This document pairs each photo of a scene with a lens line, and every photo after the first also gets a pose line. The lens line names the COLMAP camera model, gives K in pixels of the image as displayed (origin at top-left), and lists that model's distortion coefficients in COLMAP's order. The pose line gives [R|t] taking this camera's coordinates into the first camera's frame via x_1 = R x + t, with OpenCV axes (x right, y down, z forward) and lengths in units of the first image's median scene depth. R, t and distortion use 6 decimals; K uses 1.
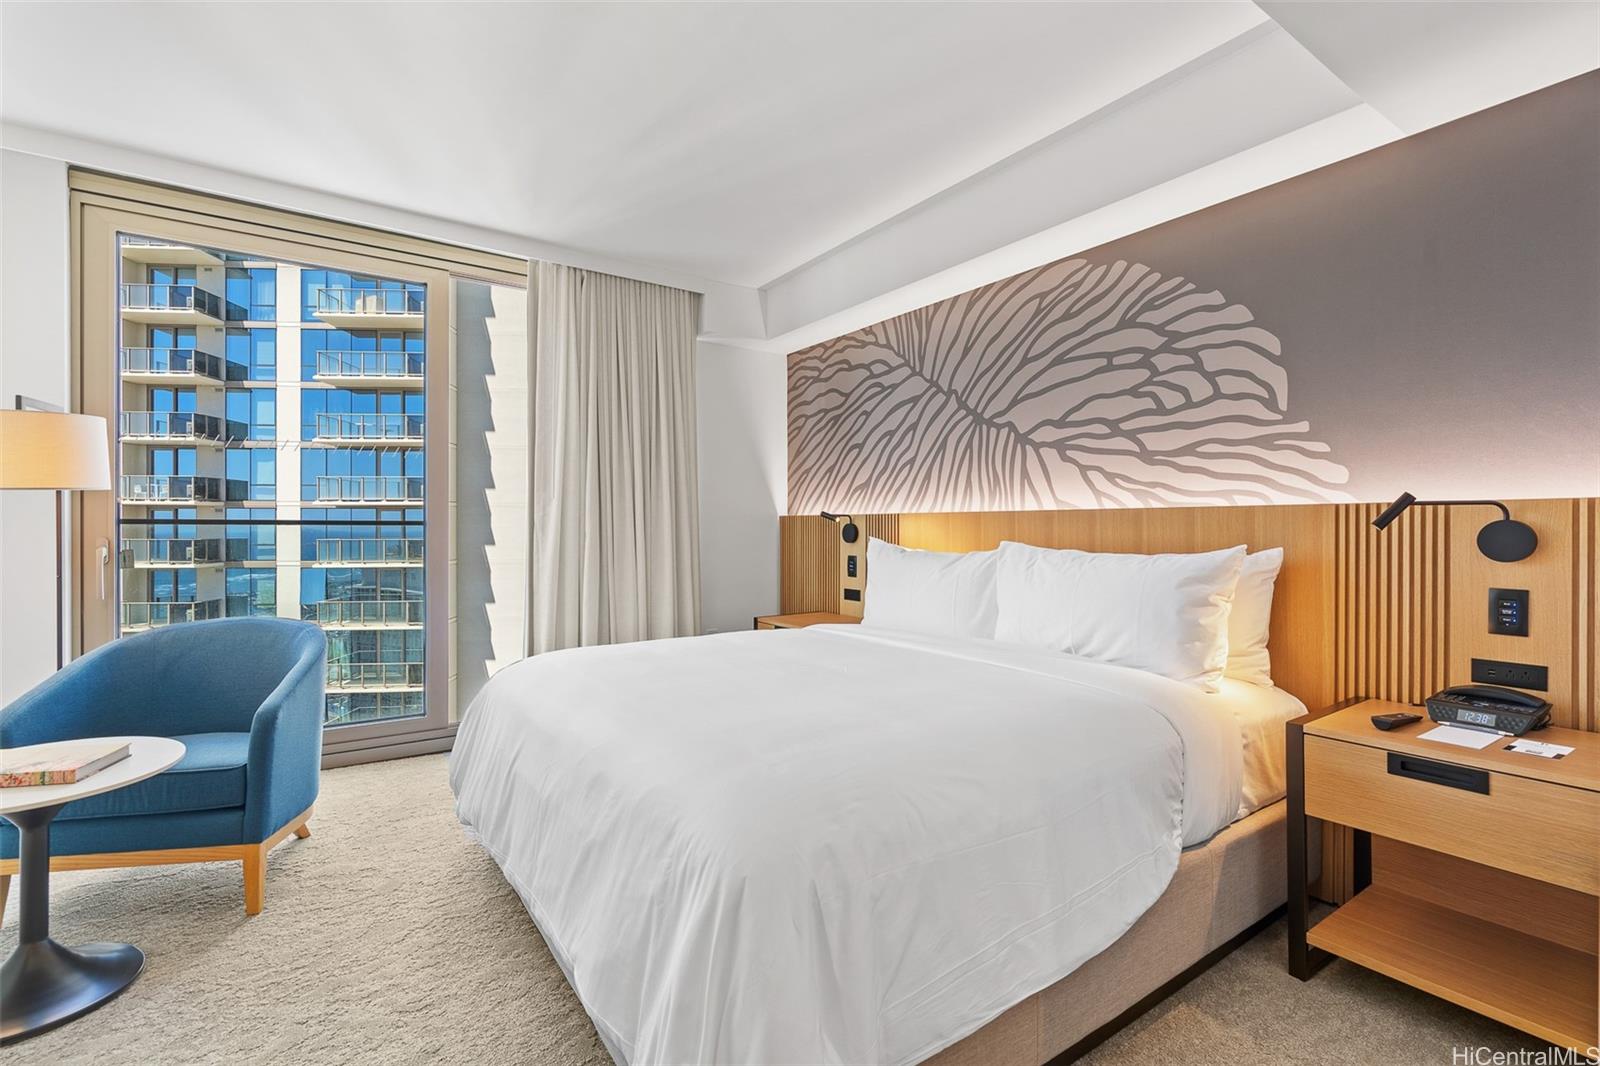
lens RADIAL K [[726.5, 0, 788.6], [0, 726.5, 524.2], [0, 0, 1]] dist [-0.000440, -0.001975]
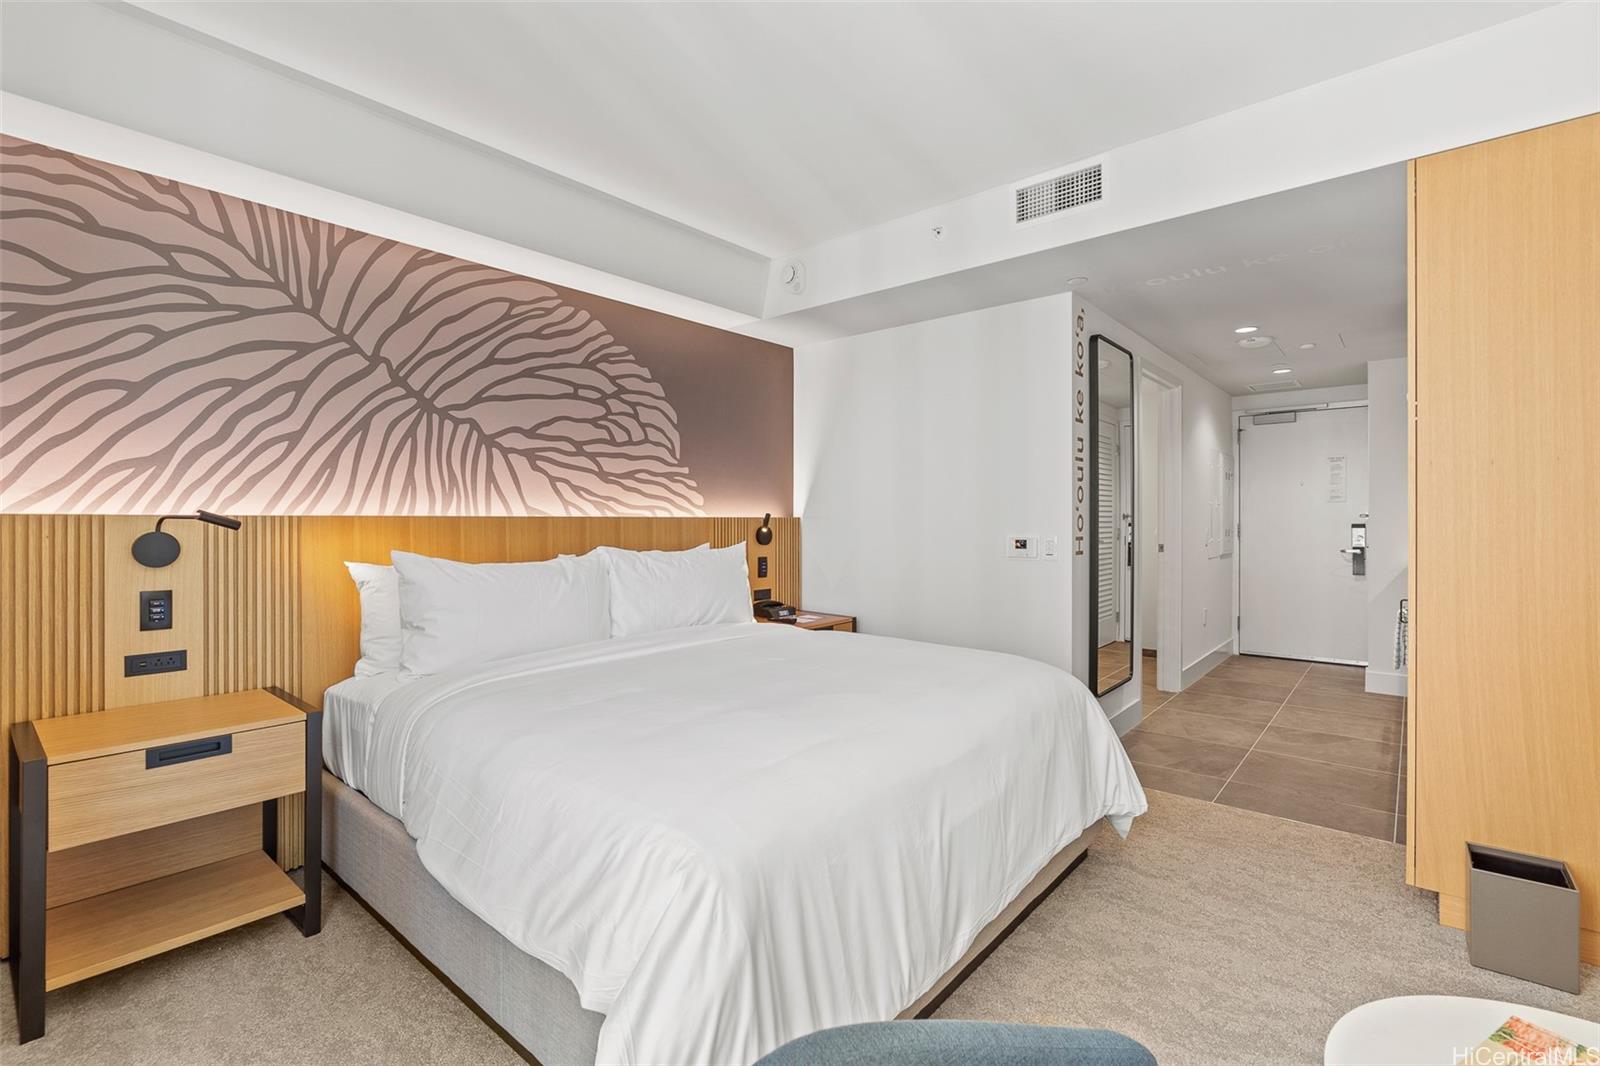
lens RADIAL K [[726.5, 0, 791.7], [0, 726.5, 527.1], [0, 0, 1]] dist [-0.000440, -0.001975]
pose [[-0.255811, -0.001655, 0.966725, -0.695523], [0.003517, 0.999990, 0.002643, -0.005021], [-0.966720, 0.004076, -0.255803, 0.853494]]
